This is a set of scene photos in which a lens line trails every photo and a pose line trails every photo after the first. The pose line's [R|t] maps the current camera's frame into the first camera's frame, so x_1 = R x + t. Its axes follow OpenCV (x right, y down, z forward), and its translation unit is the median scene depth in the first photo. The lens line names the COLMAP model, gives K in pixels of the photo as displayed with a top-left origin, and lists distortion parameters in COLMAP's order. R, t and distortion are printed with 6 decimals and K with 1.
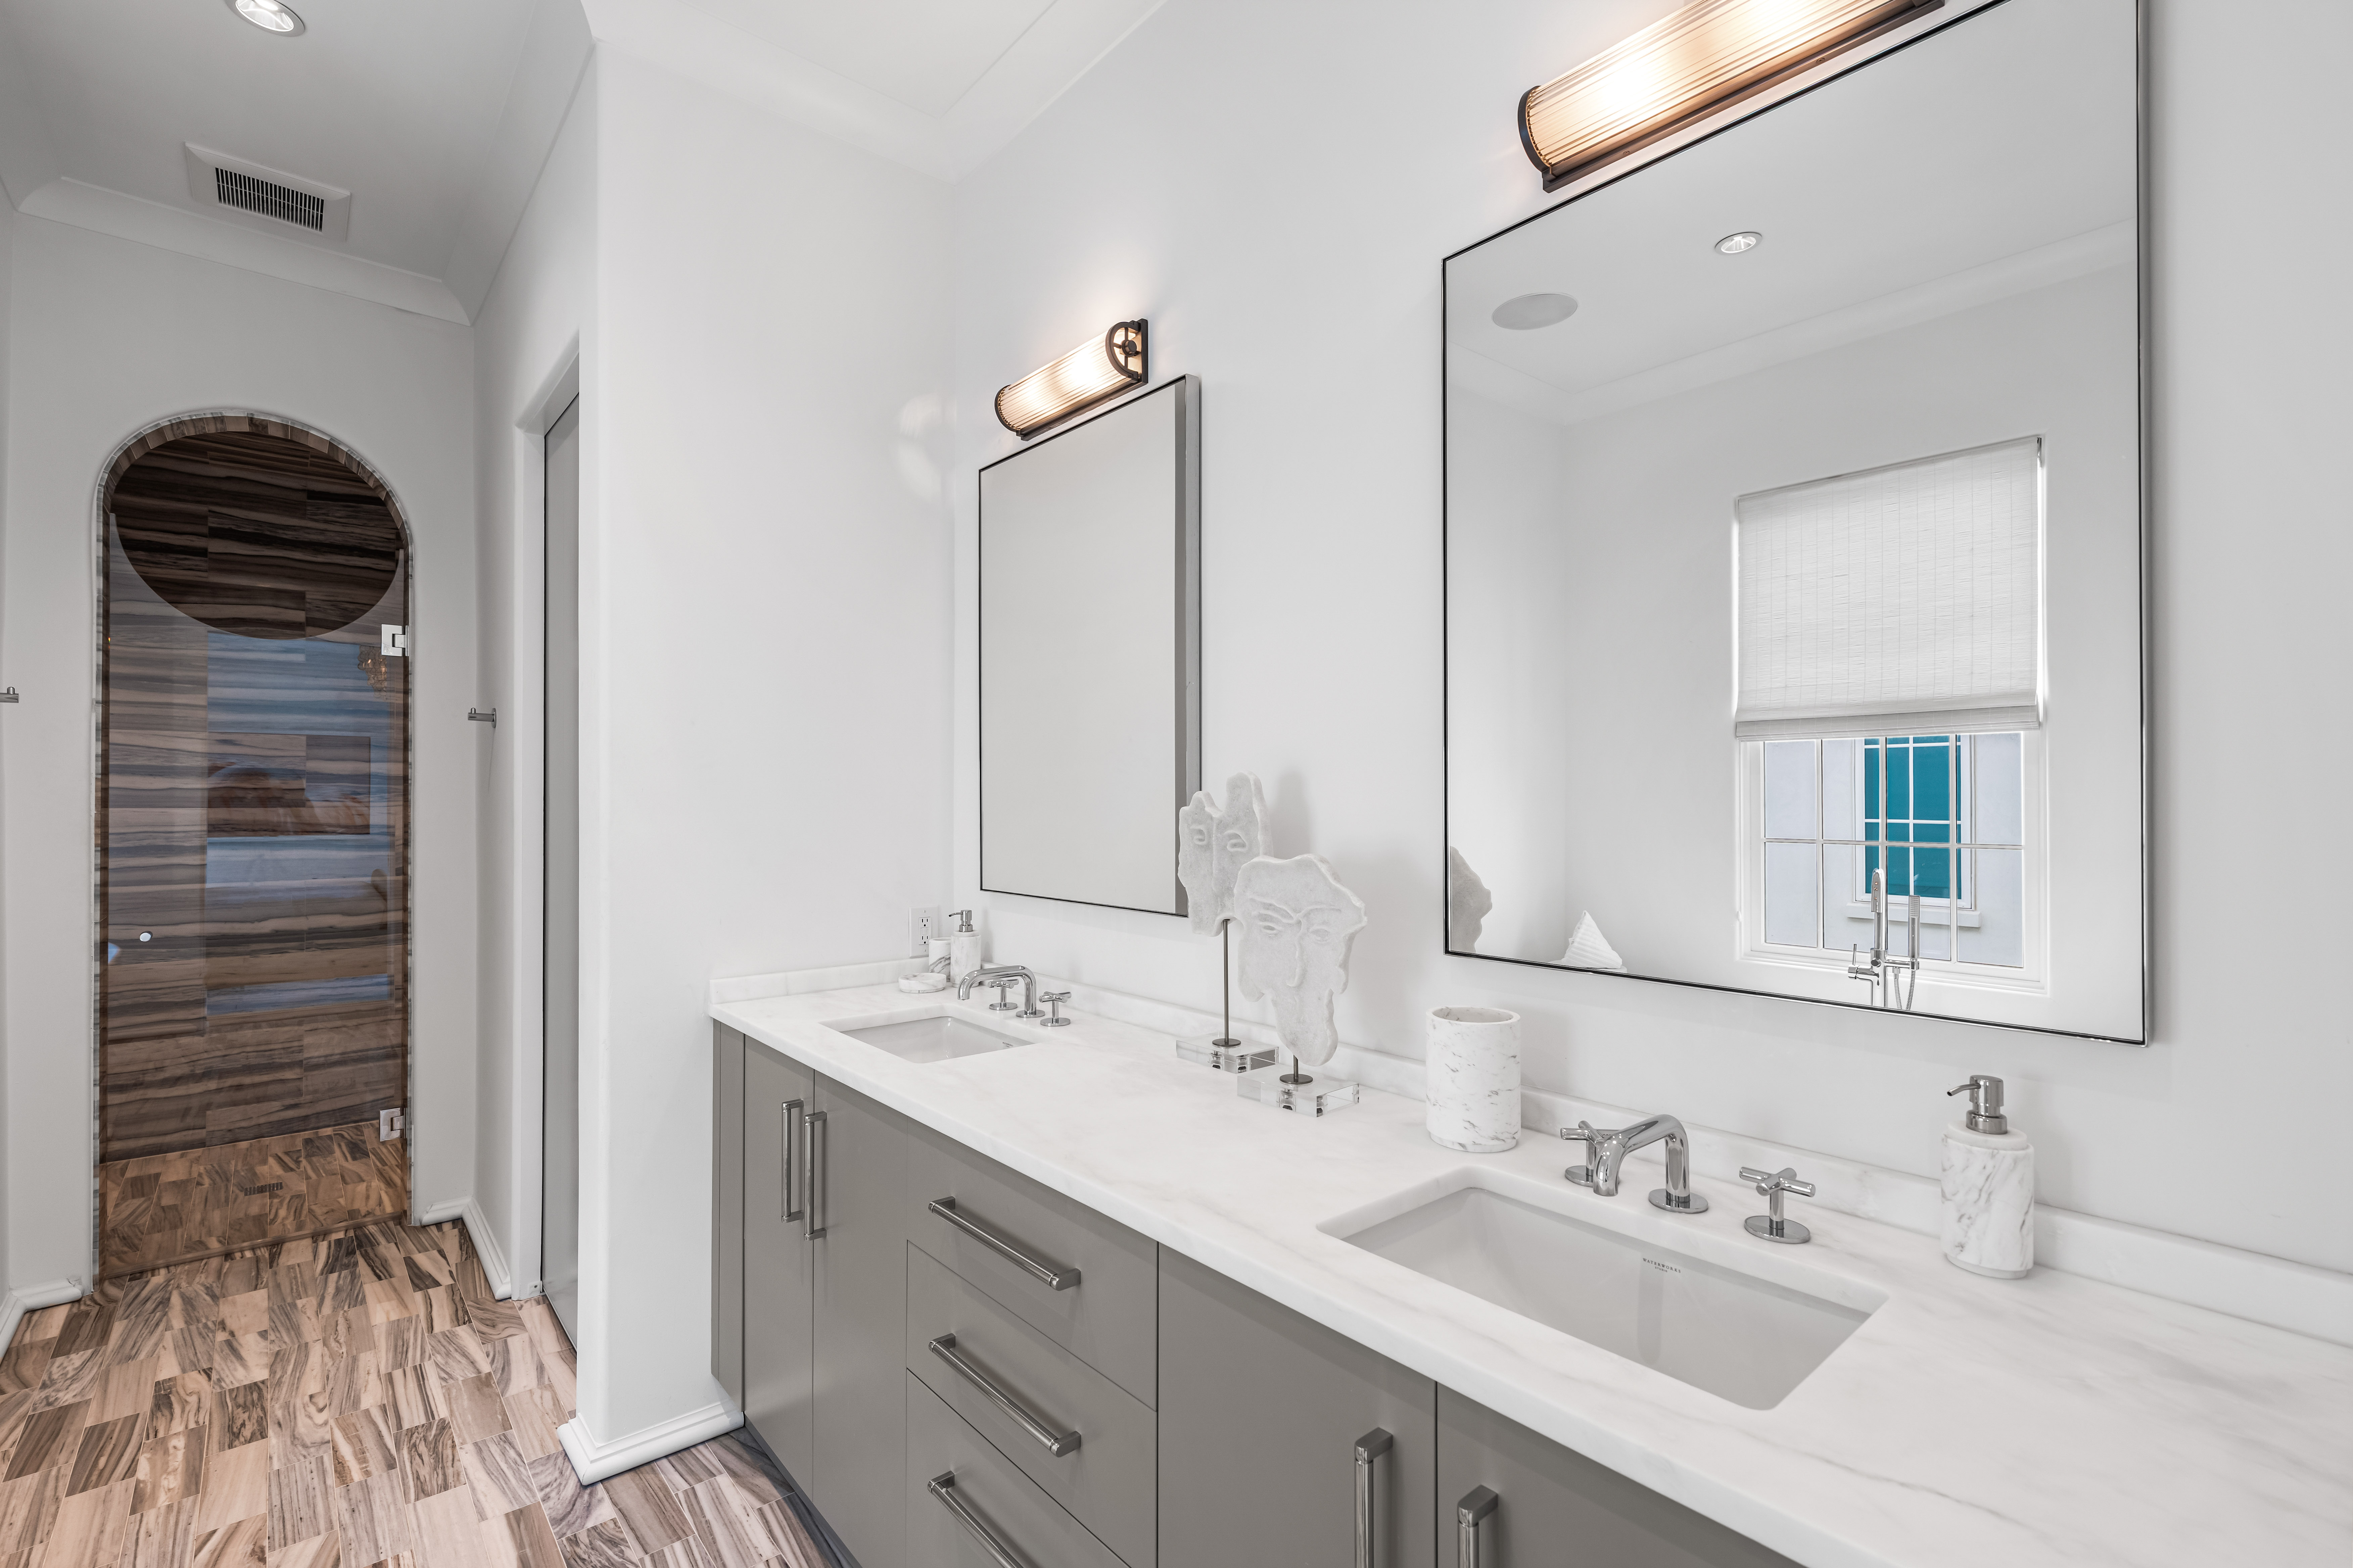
lens RADIAL K [[1060.6, 0, 1178.4], [0, 1060.6, 787.8], [0, 0, 1]] dist [-0.000444, -0.000032]
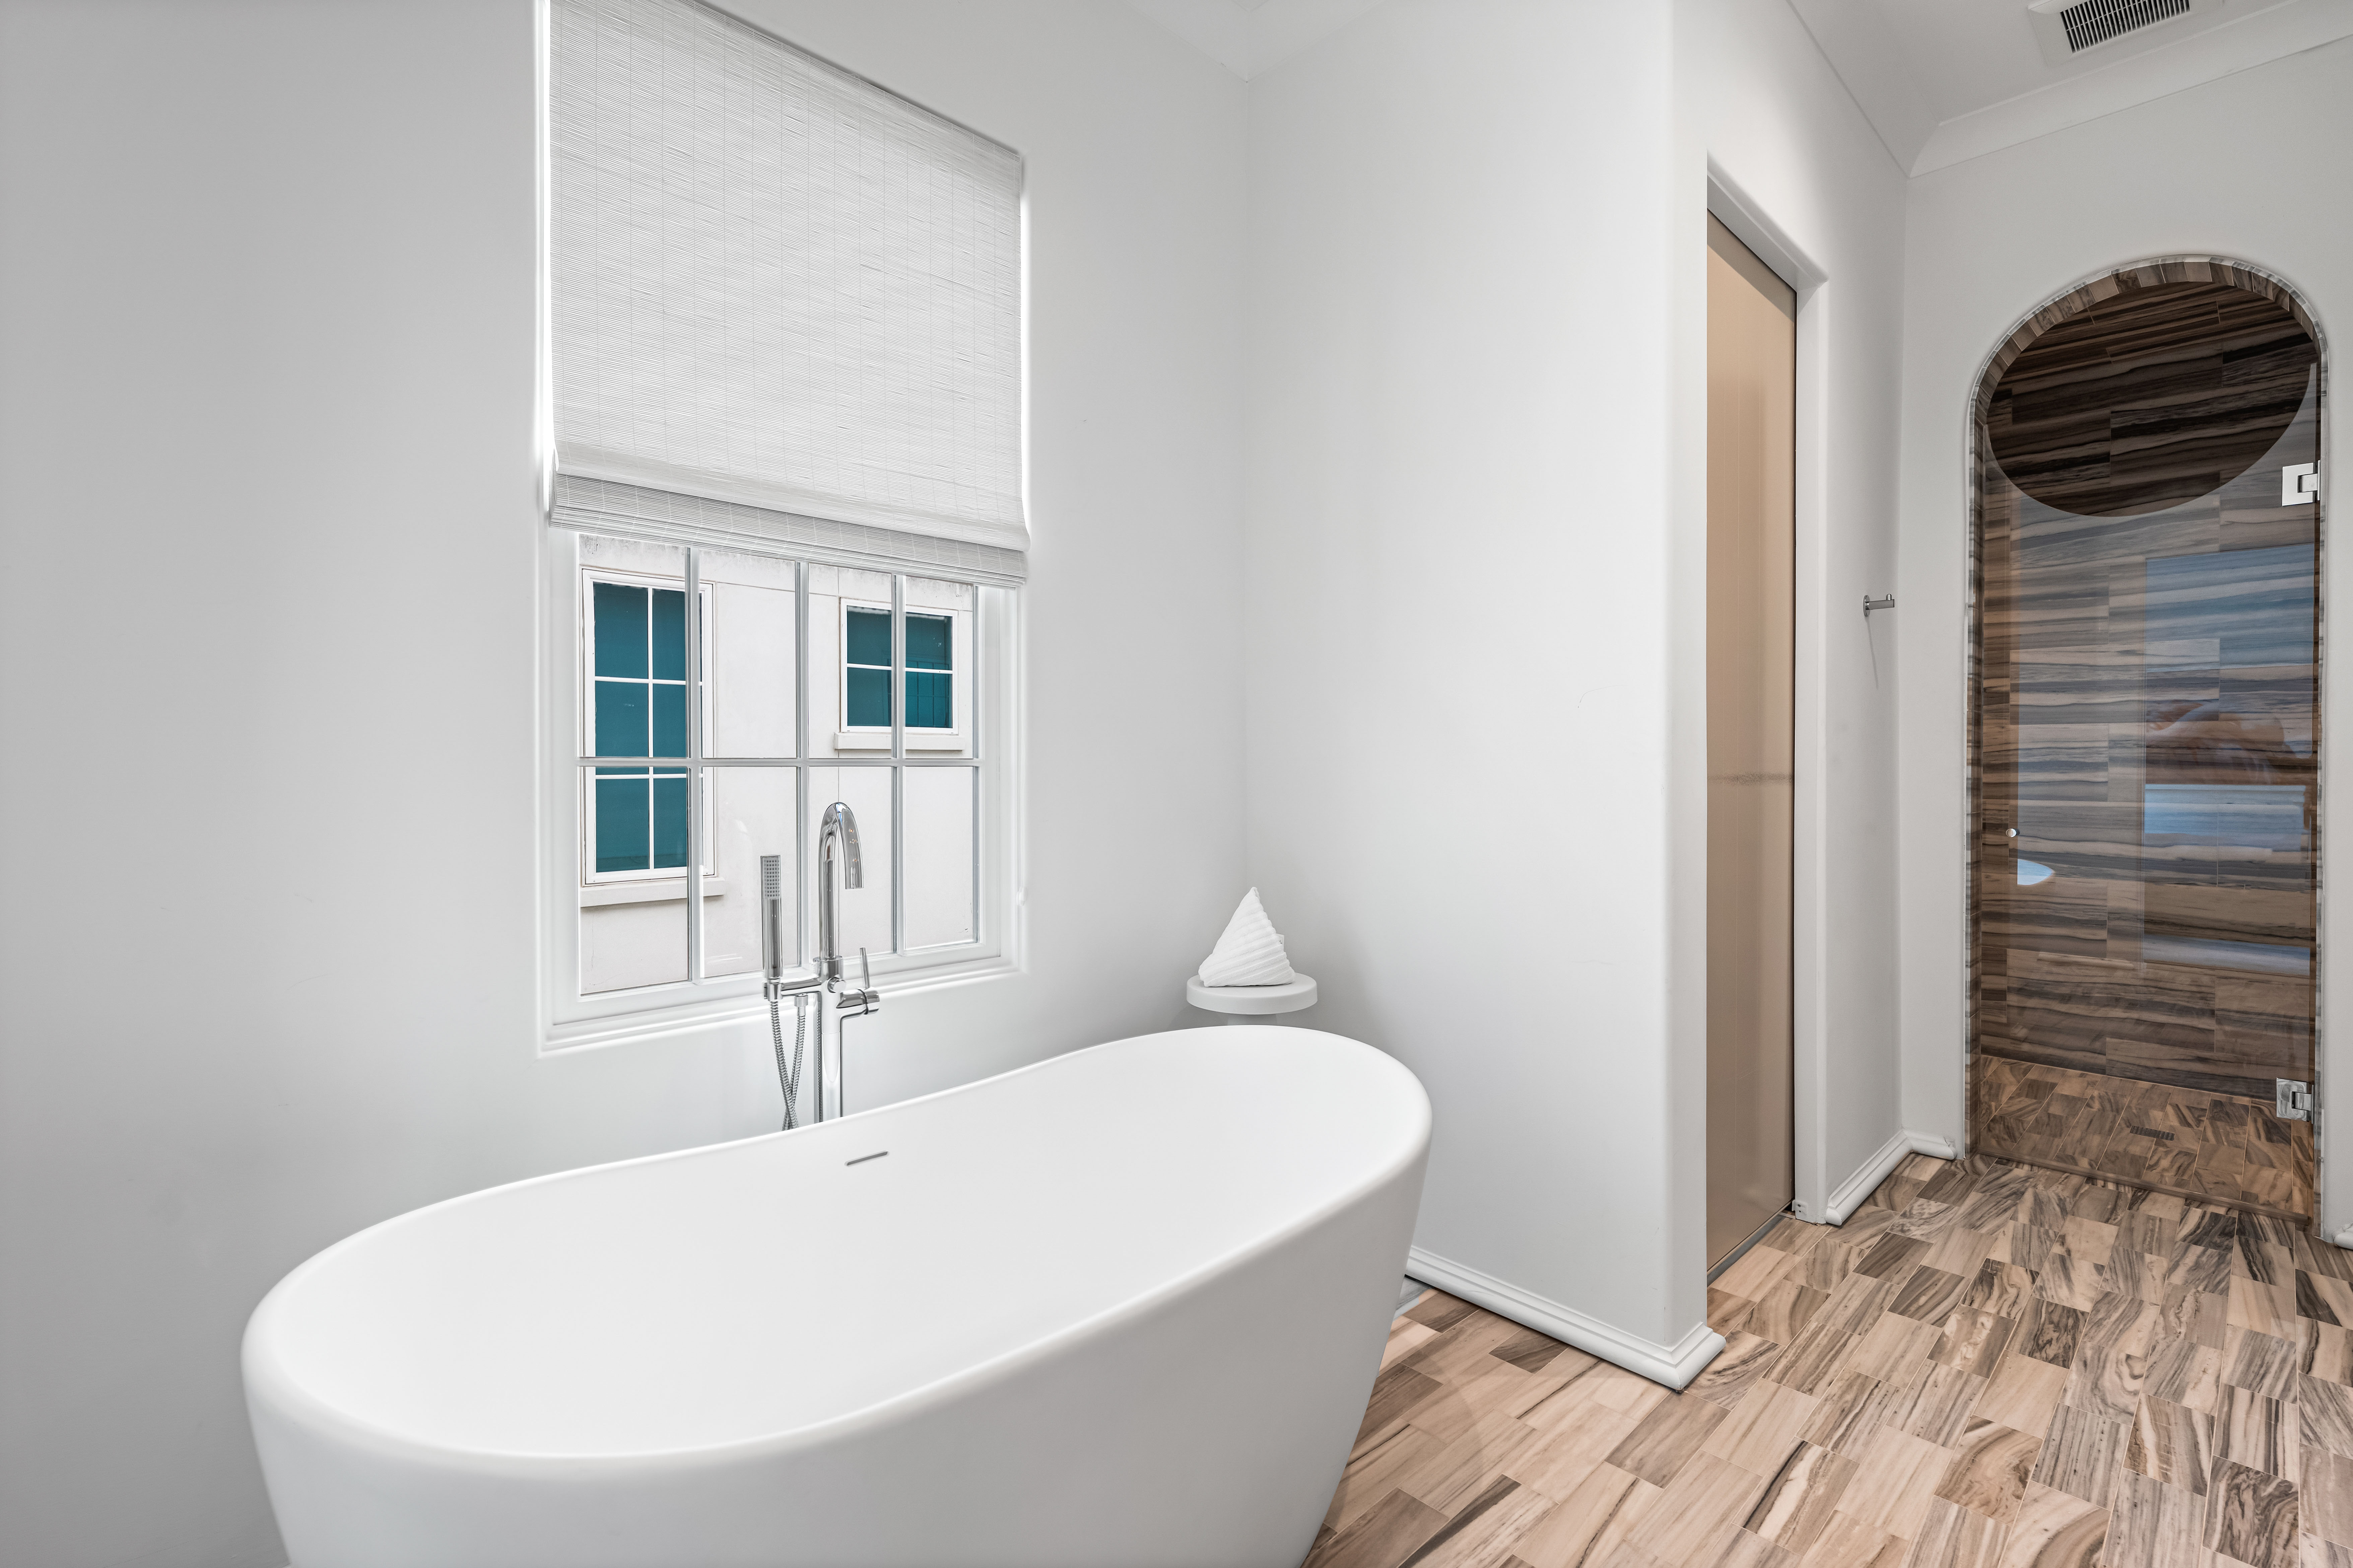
lens RADIAL K [[1060.6, 0, 1178.0], [0, 1060.6, 774.6], [0, 0, 1]] dist [-0.000444, -0.000032]
pose [[0.053311, 0.010112, -0.998527, -0.002786], [0.006685, 0.999923, 0.010483, 0.071793], [0.998556, -0.007234, 0.053240, 0.153962]]
